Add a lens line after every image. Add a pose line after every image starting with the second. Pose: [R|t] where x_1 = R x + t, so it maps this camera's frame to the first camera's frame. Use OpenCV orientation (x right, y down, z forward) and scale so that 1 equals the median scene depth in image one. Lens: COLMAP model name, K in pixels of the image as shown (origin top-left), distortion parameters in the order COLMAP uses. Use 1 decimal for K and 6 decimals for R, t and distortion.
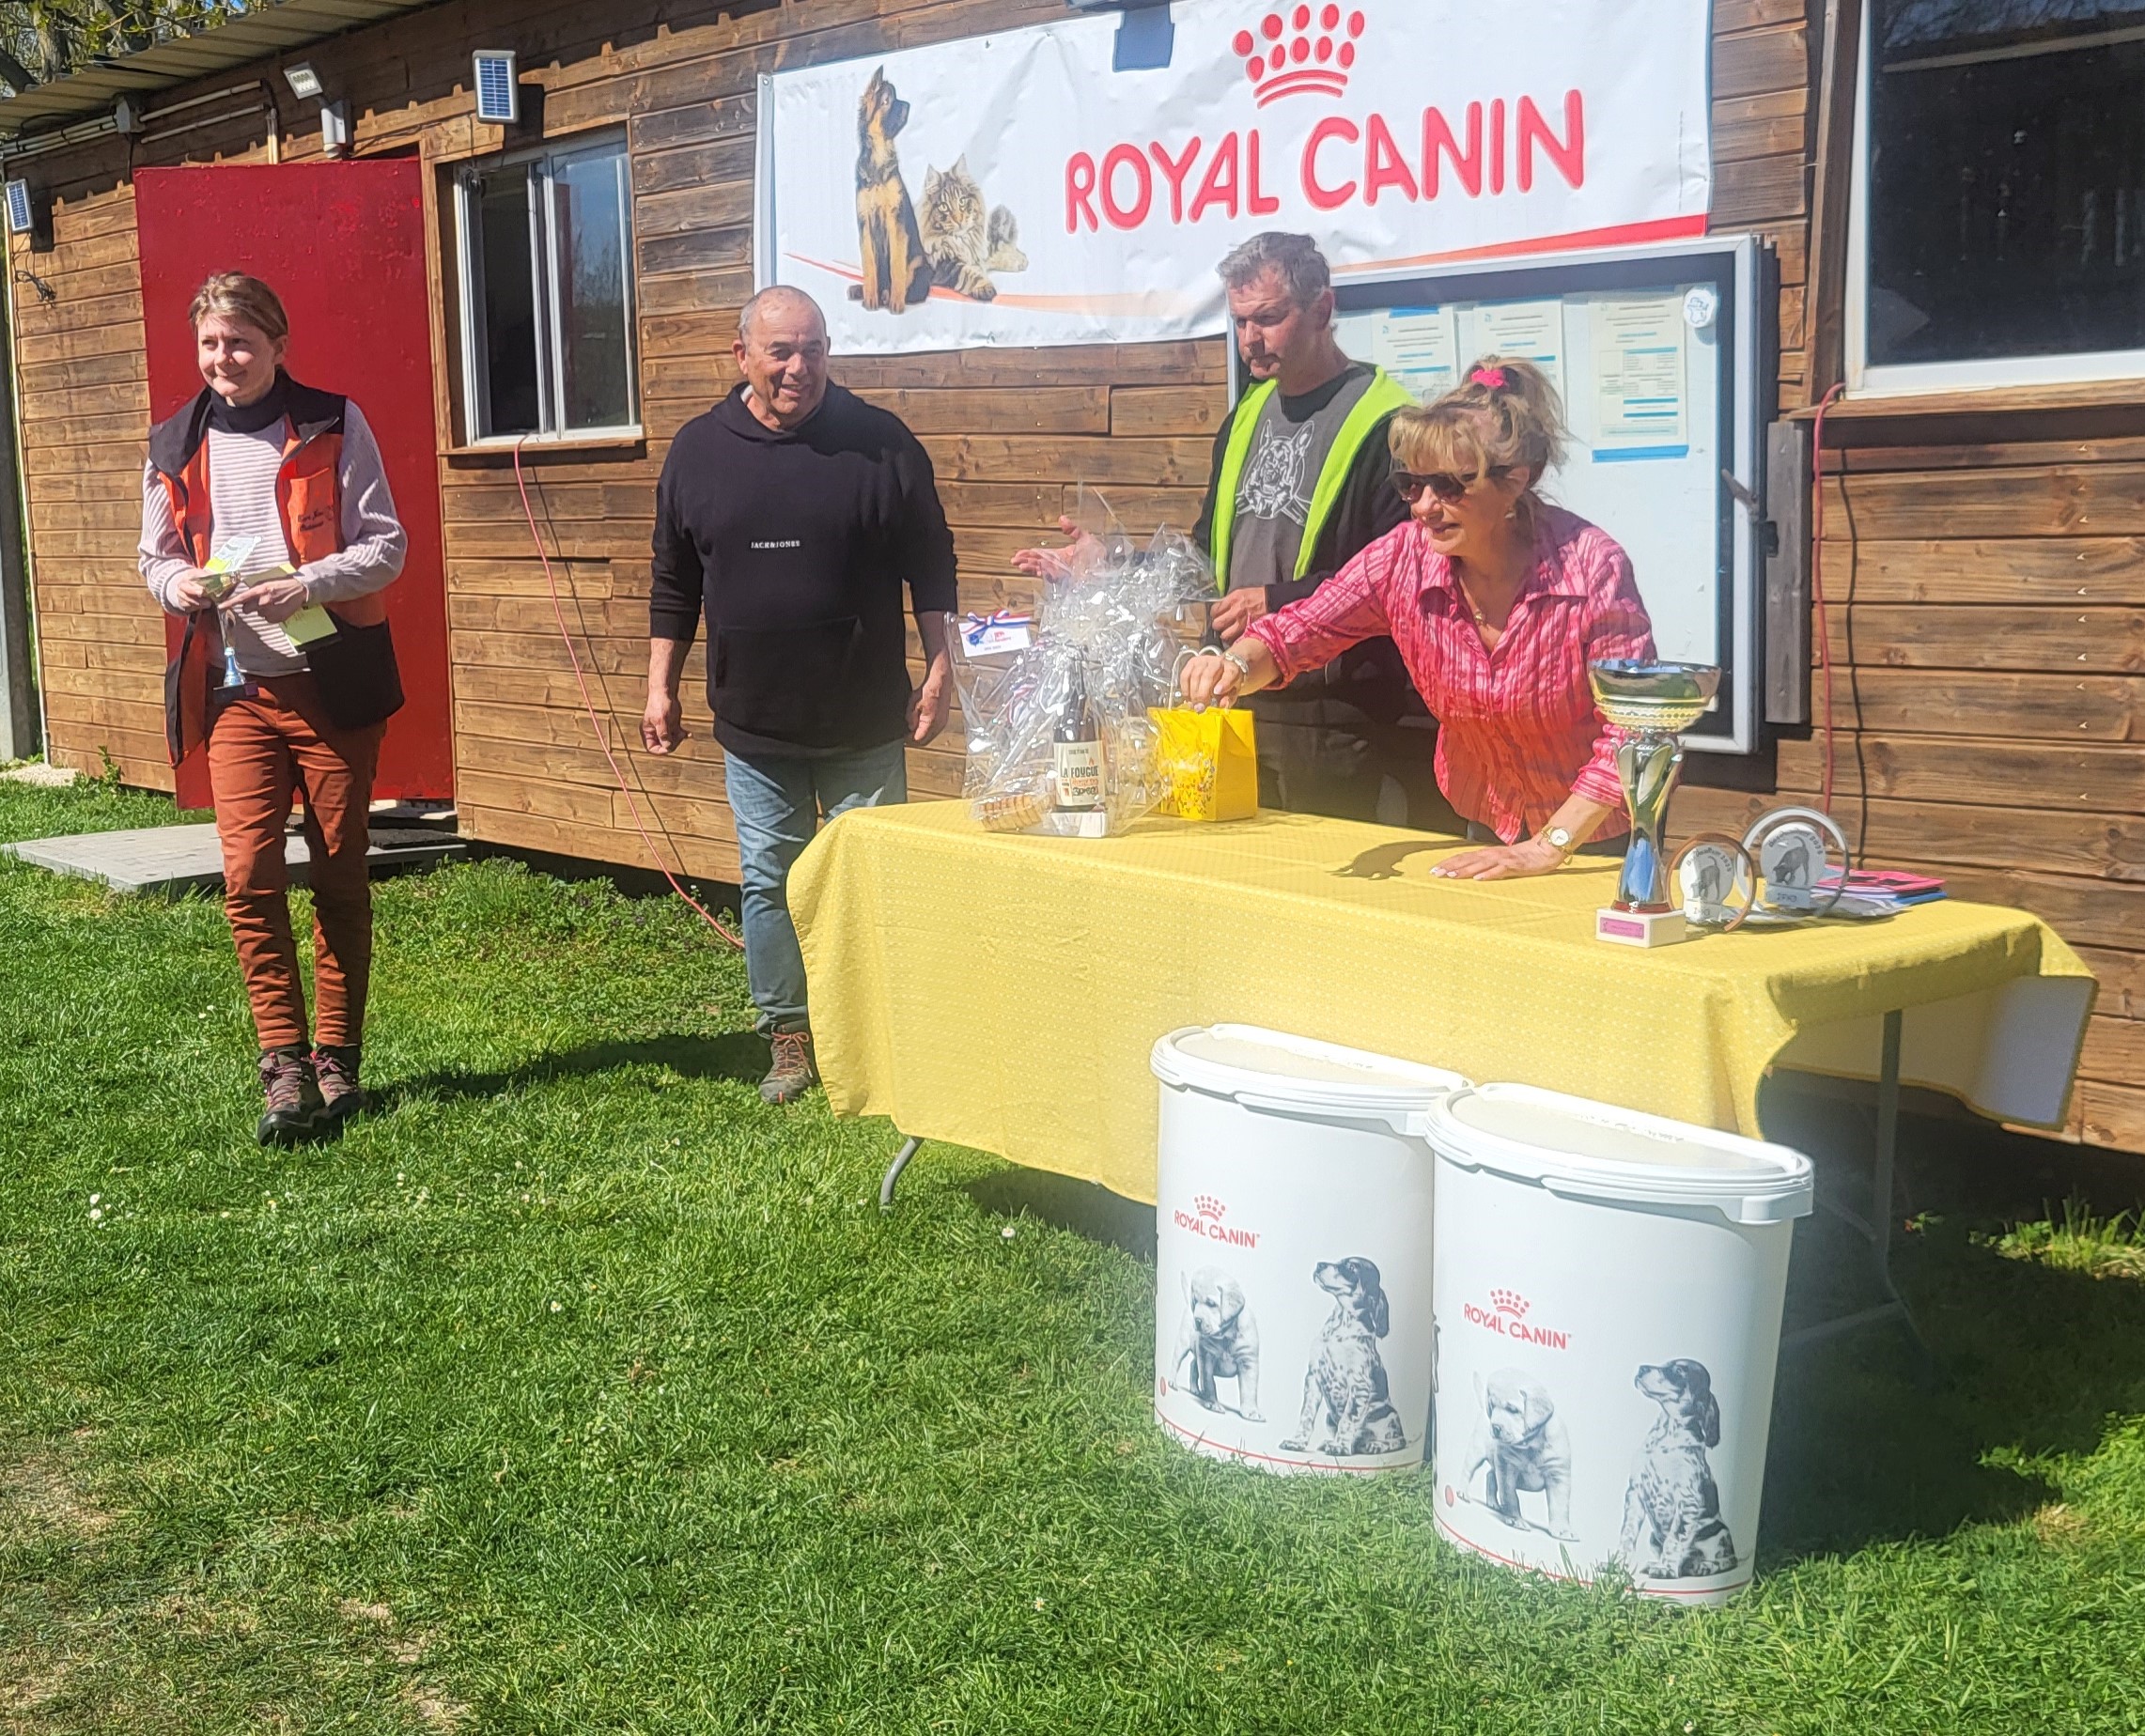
lens RADIAL K [[2907.8, 0, 824.6], [0, 2907.8, 814.9], [0, 0, 1]] dist [0.041369, 0.000000]
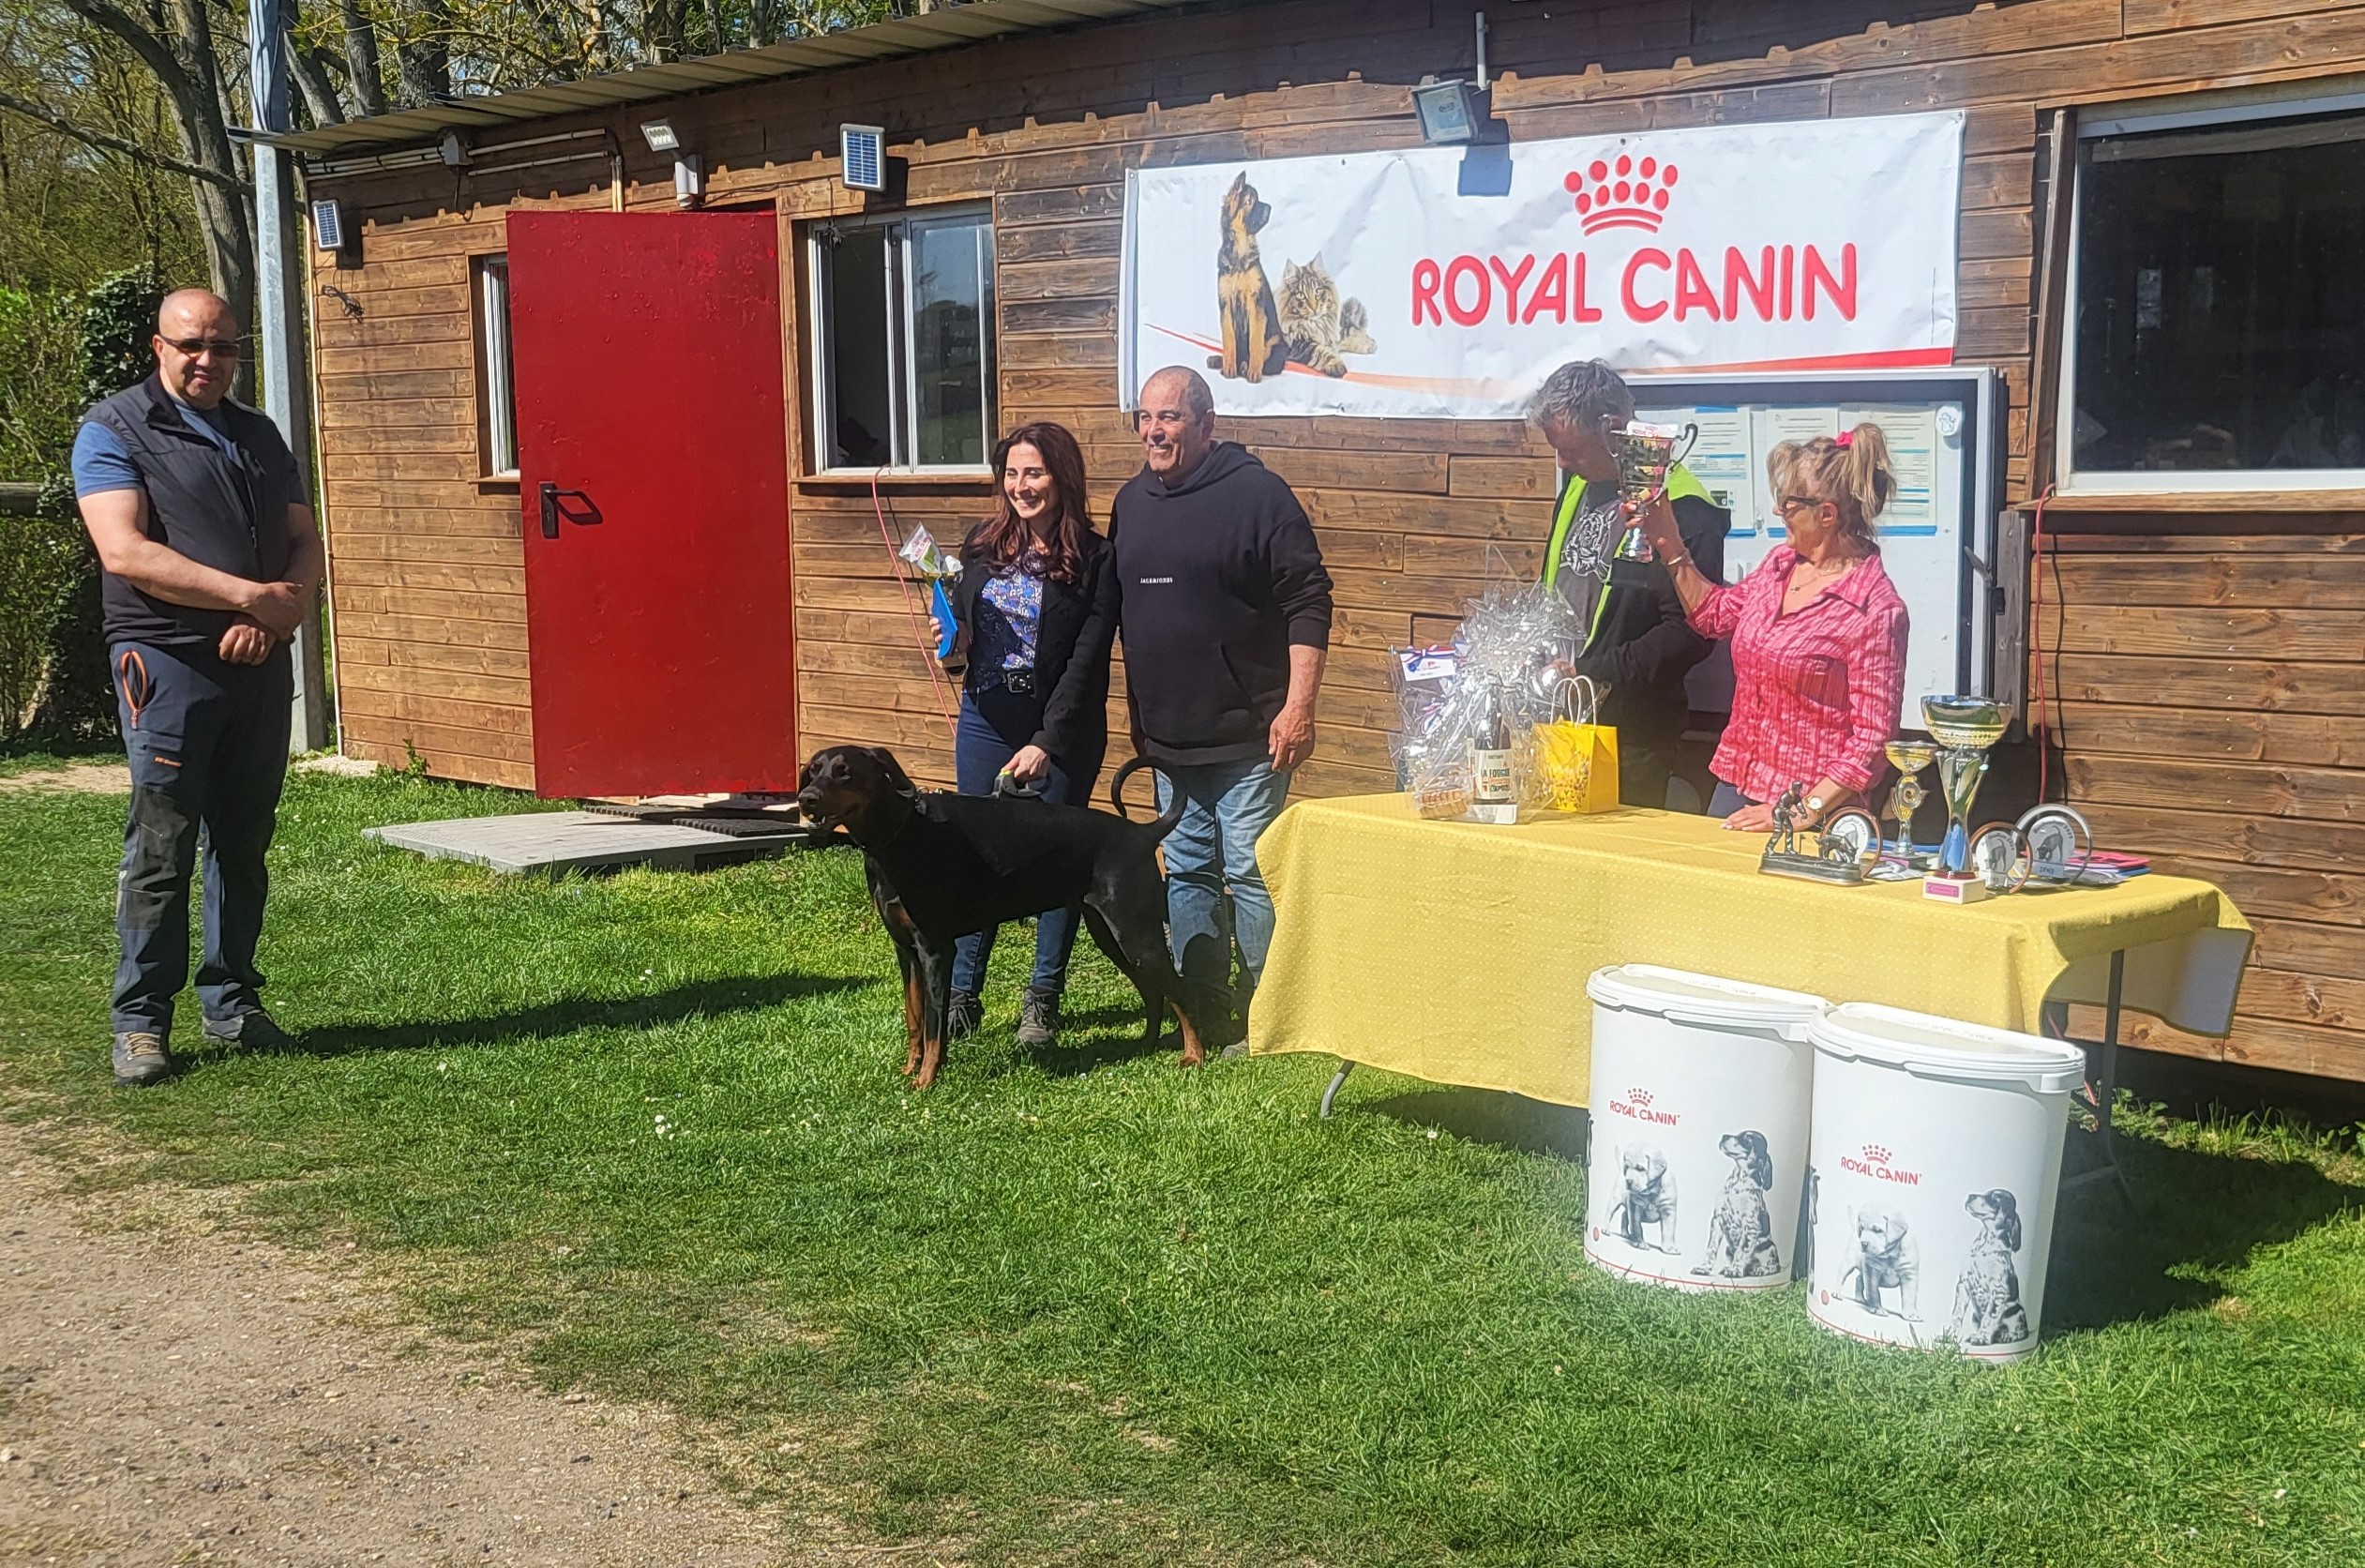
lens RADIAL K [[2915.9, 0, 1387.9], [0, 2915.9, 840.5], [0, 0, 1]] dist [0.043326, 0.000000]
pose [[0.985924, 0.009826, 0.166903, -0.156828], [-0.010831, 0.999928, 0.005114, 0.008083], [-0.166840, -0.006849, 0.985960, -0.231829]]
